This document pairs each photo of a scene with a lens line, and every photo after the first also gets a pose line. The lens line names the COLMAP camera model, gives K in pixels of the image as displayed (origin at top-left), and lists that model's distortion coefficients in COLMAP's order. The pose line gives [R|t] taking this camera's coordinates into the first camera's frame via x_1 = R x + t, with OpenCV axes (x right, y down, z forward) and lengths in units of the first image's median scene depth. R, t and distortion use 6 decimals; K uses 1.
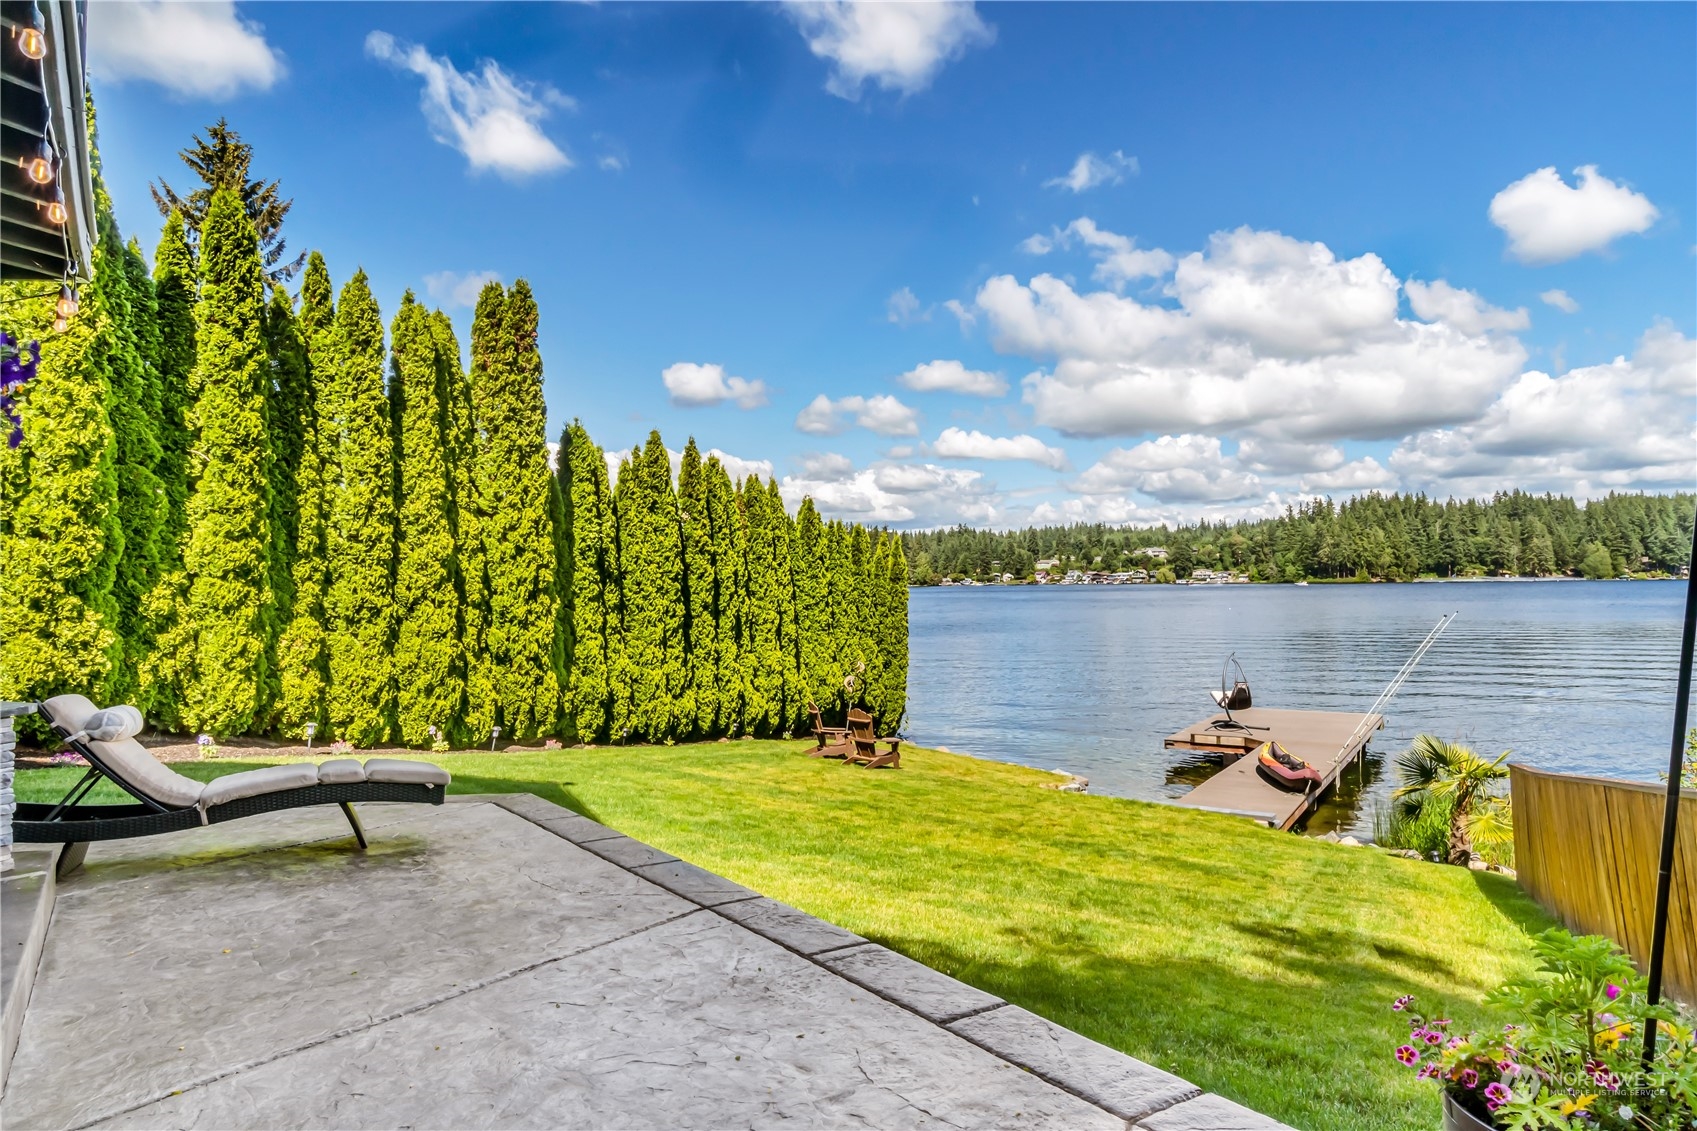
lens RADIAL K [[1056.1, 0, 833.7], [0, 1056.1, 574.5], [0, 0, 1]] dist [0.009193, -0.010539]
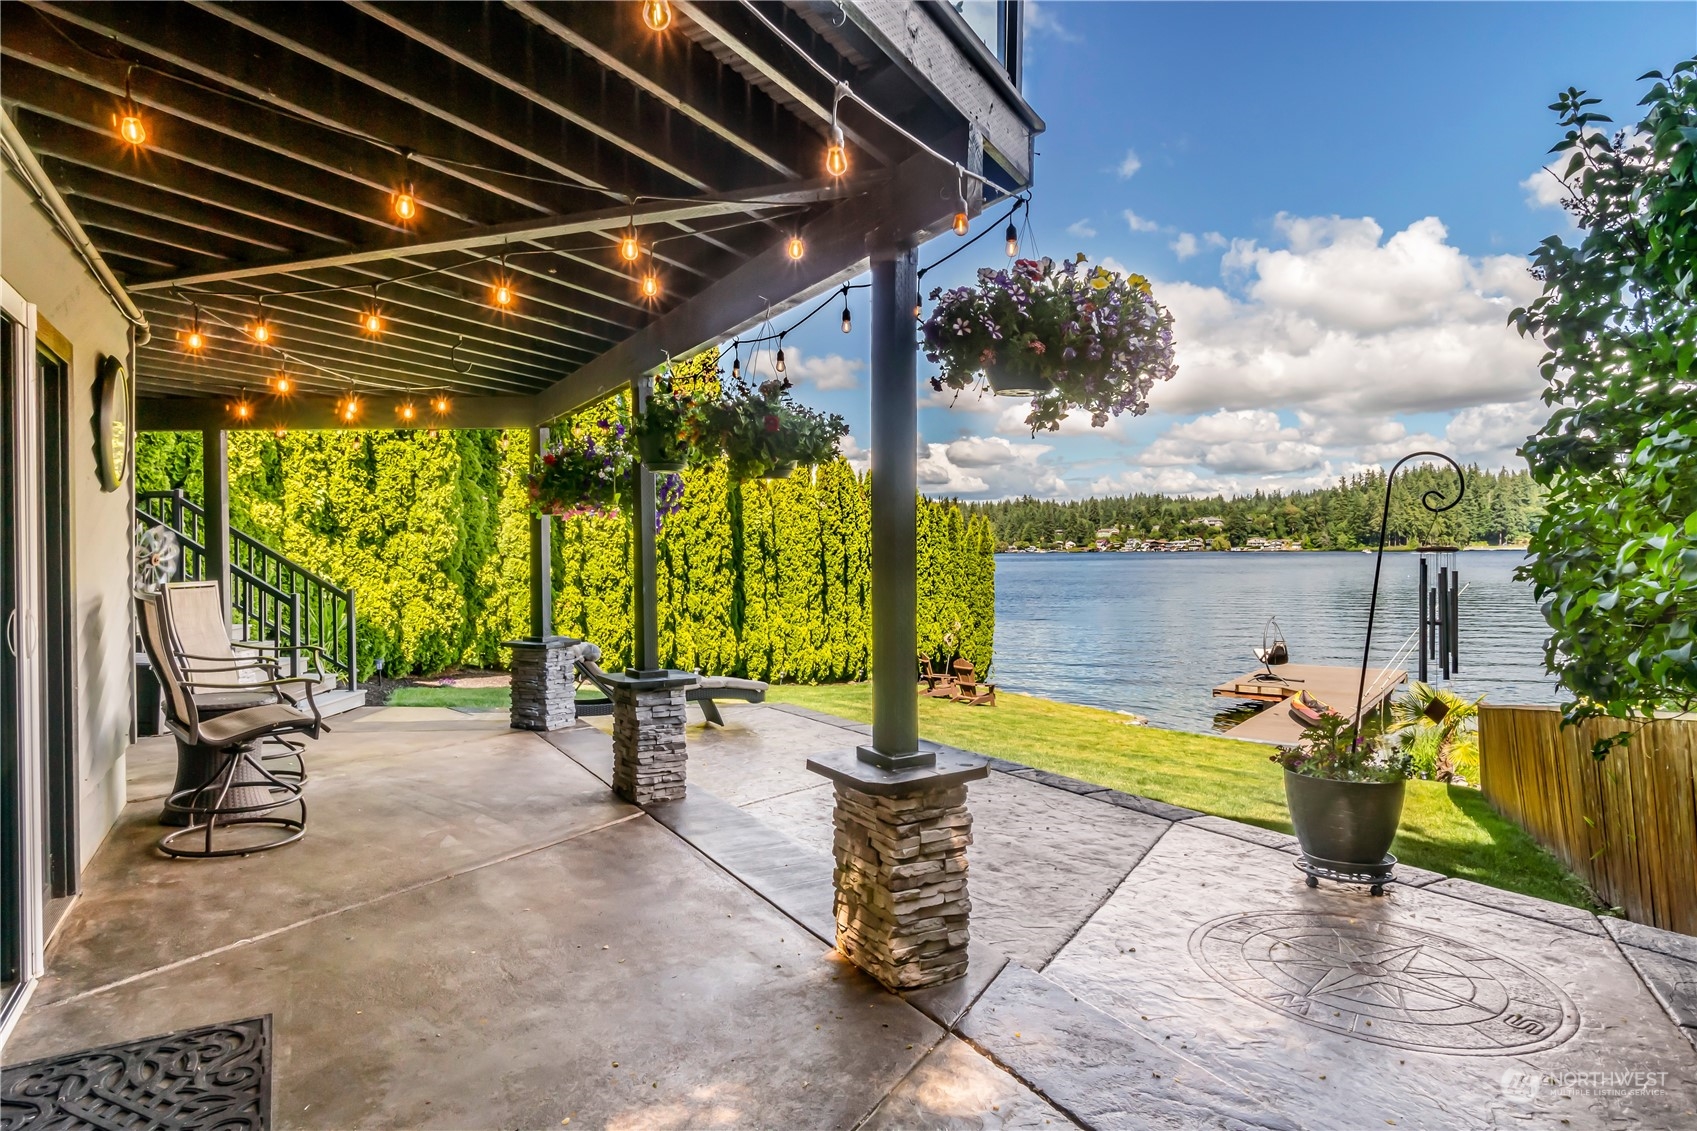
lens RADIAL K [[971.2, 0, 831.8], [0, 971.2, 574.4], [0, 0, 1]] dist [-0.007809, 0.001370]
pose [[0.997027, 0.003169, -0.076989, -0.043146], [-0.000614, 0.999449, 0.033189, -0.011981], [0.077051, -0.033043, 0.996479, -0.163725]]
